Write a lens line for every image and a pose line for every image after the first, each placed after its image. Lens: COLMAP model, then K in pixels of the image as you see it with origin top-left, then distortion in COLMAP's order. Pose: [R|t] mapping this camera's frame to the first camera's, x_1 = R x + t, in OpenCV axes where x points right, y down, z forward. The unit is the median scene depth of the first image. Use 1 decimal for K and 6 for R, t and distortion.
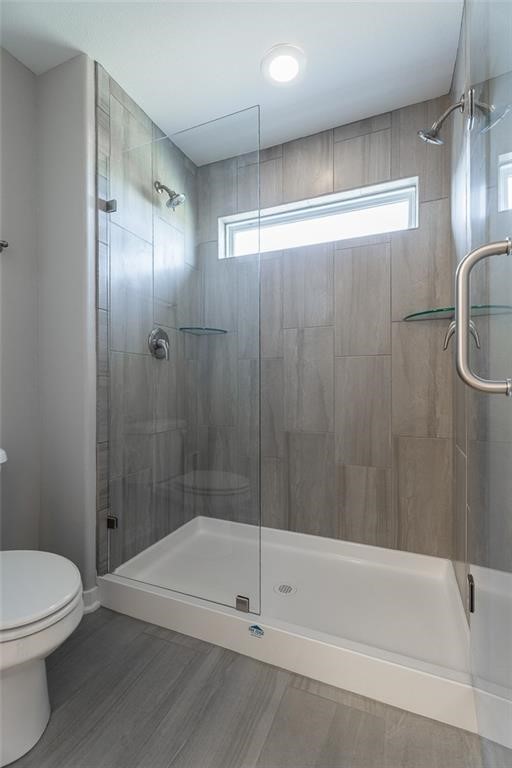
lens RADIAL K [[346.0, 0, 253.7], [0, 346.0, 386.5], [0, 0, 1]] dist [0.004413, -0.000413]
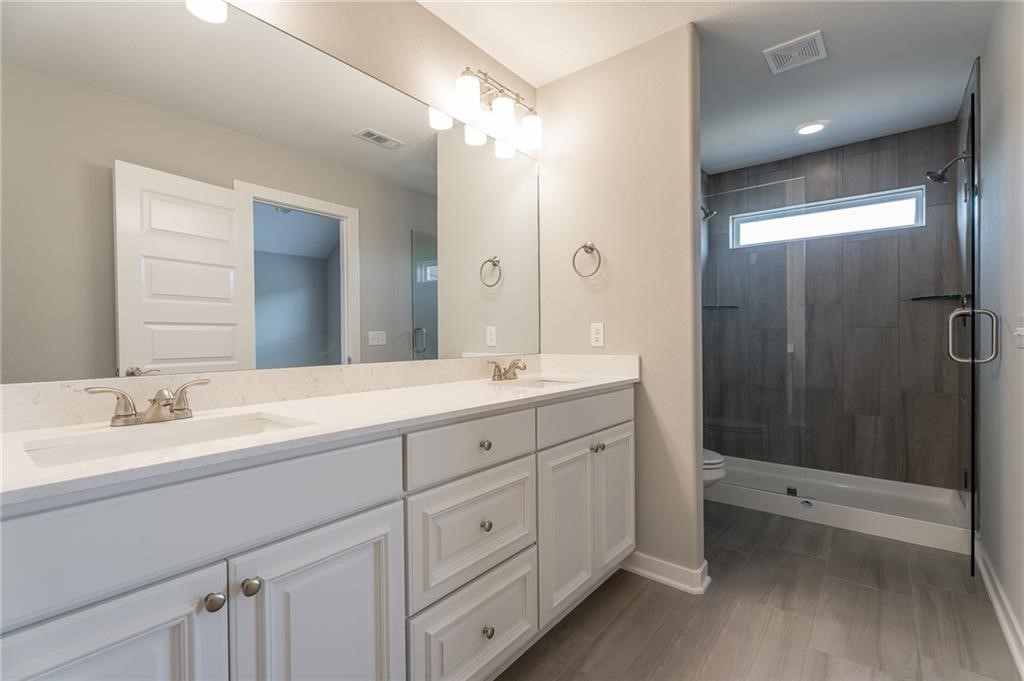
lens RADIAL K [[461.4, 0, 508.5], [0, 461.4, 344.9], [0, 0, 1]] dist [0.004413, -0.000413]
pose [[0.961585, -0.006825, -0.274423, -0.502501], [0.010403, 0.999879, 0.011585, -0.060807], [0.274311, -0.013995, 0.961539, -0.997567]]
